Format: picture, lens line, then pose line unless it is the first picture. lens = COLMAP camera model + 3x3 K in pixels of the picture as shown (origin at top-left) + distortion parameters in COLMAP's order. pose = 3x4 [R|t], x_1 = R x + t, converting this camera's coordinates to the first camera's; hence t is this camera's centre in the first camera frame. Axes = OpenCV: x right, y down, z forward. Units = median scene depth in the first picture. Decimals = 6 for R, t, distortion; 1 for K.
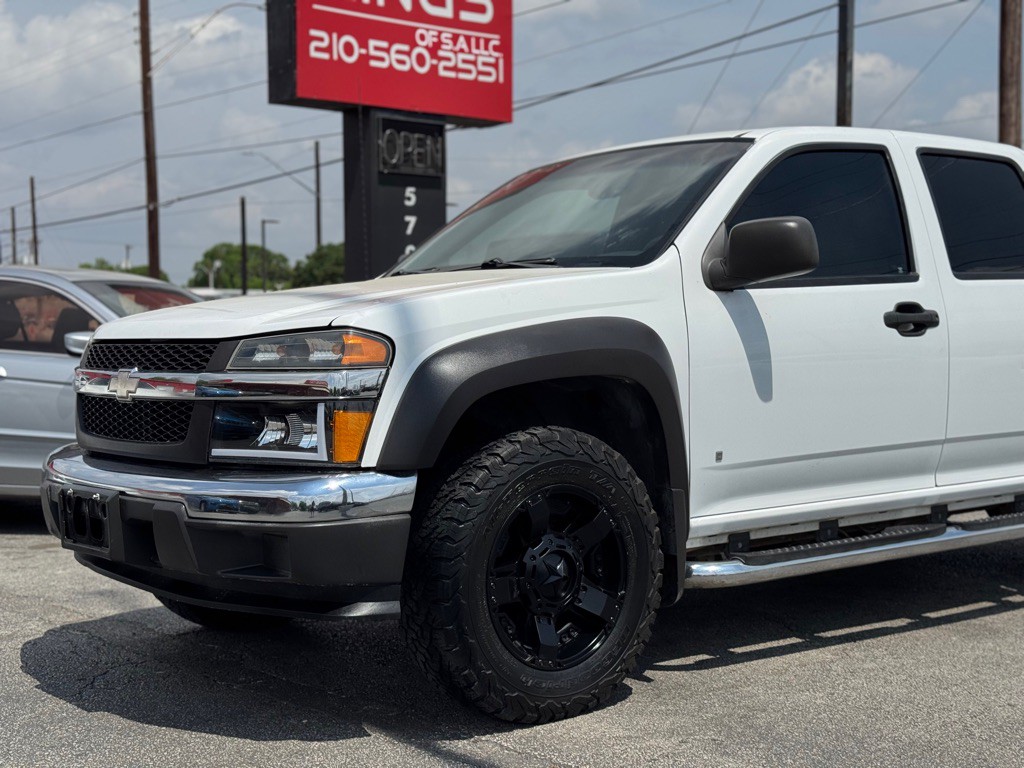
lens RADIAL K [[1423.6, 0, 505.4], [0, 1423.6, 385.6], [0, 0, 1]] dist [0.186307, -0.364462]
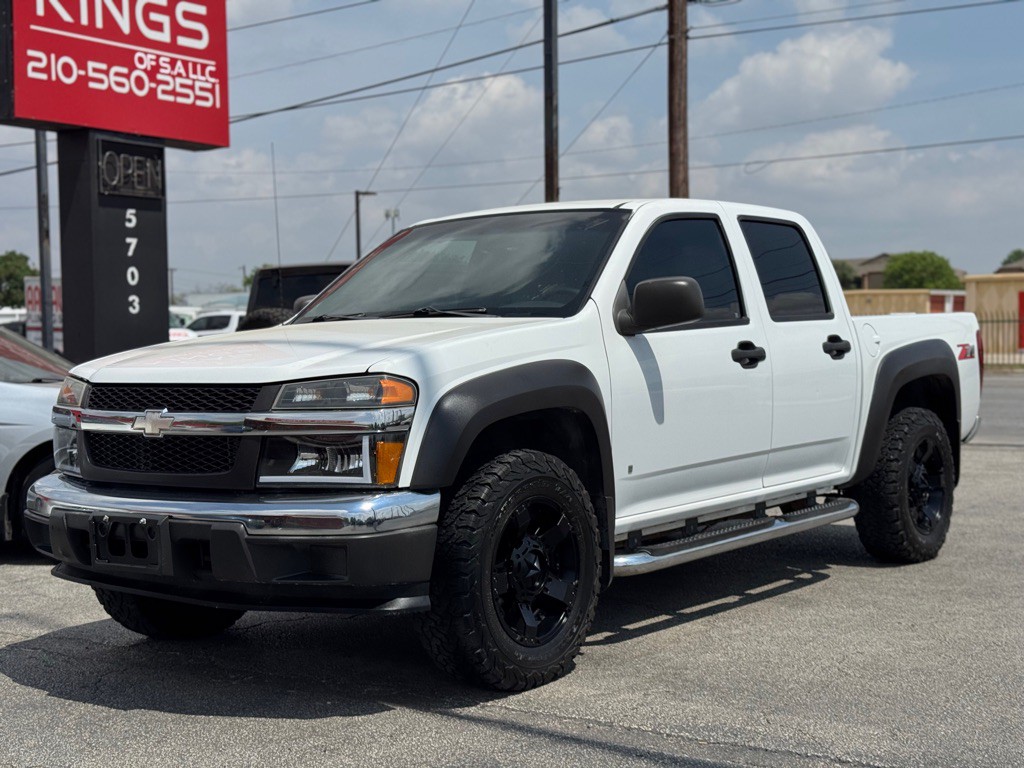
lens RADIAL K [[1423.6, 0, 505.4], [0, 1423.6, 385.6], [0, 0, 1]] dist [0.186307, -0.364462]
pose [[0.969356, -0.016237, 0.245122, -0.224496], [0.018241, 0.999816, -0.005908, -0.015440], [-0.244981, 0.010199, 0.969474, -0.151296]]
